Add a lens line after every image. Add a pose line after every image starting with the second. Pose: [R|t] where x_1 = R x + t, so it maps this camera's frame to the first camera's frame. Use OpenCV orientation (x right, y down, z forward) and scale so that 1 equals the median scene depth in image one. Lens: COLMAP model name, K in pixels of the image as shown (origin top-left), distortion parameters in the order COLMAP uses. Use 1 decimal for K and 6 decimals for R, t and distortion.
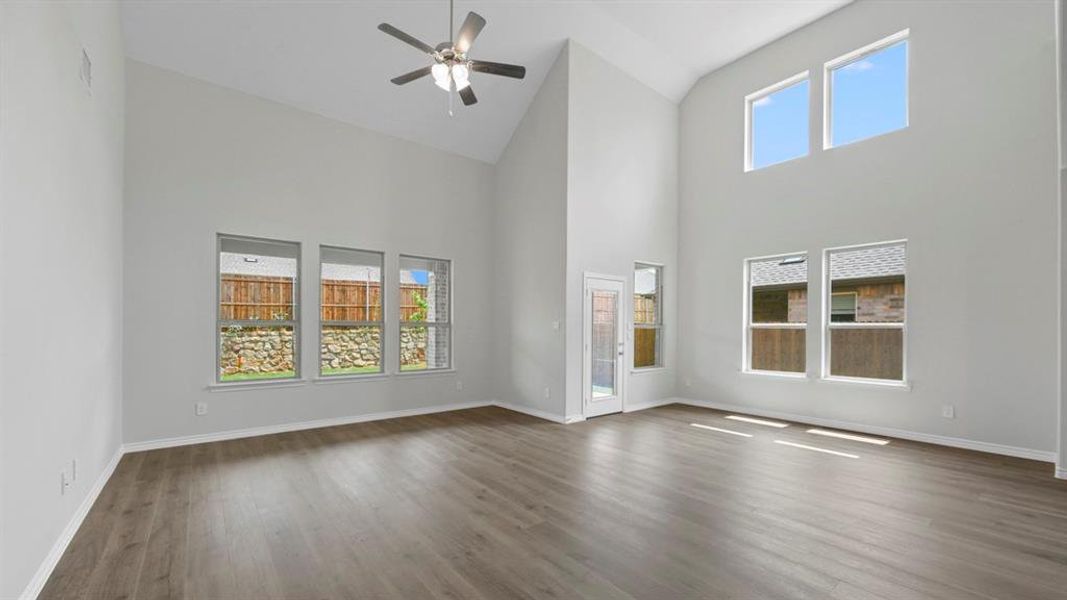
lens RADIAL K [[419.4, 0, 534.5], [0, 419.4, 304.1], [0, 0, 1]] dist [0.000724, -0.000081]
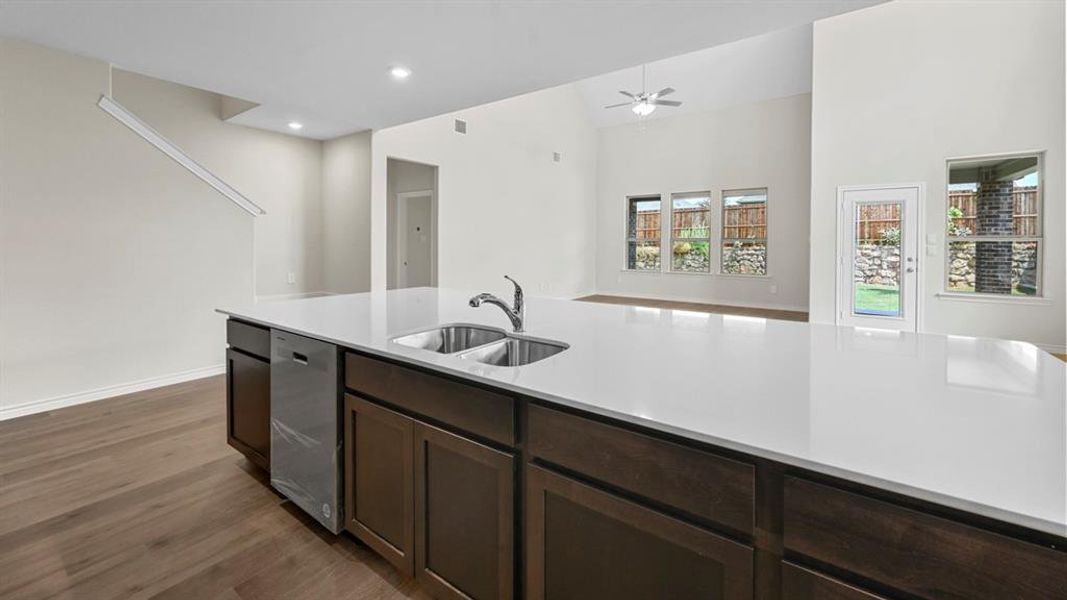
lens RADIAL K [[419.4, 0, 534.5], [0, 419.4, 304.1], [0, 0, 1]] dist [0.000724, -0.000081]
pose [[0.263044, 0.134914, -0.955304, 0.438071], [0.052862, 0.986671, 0.153899, 0.004142], [0.963334, -0.090981, 0.252407, -0.003398]]
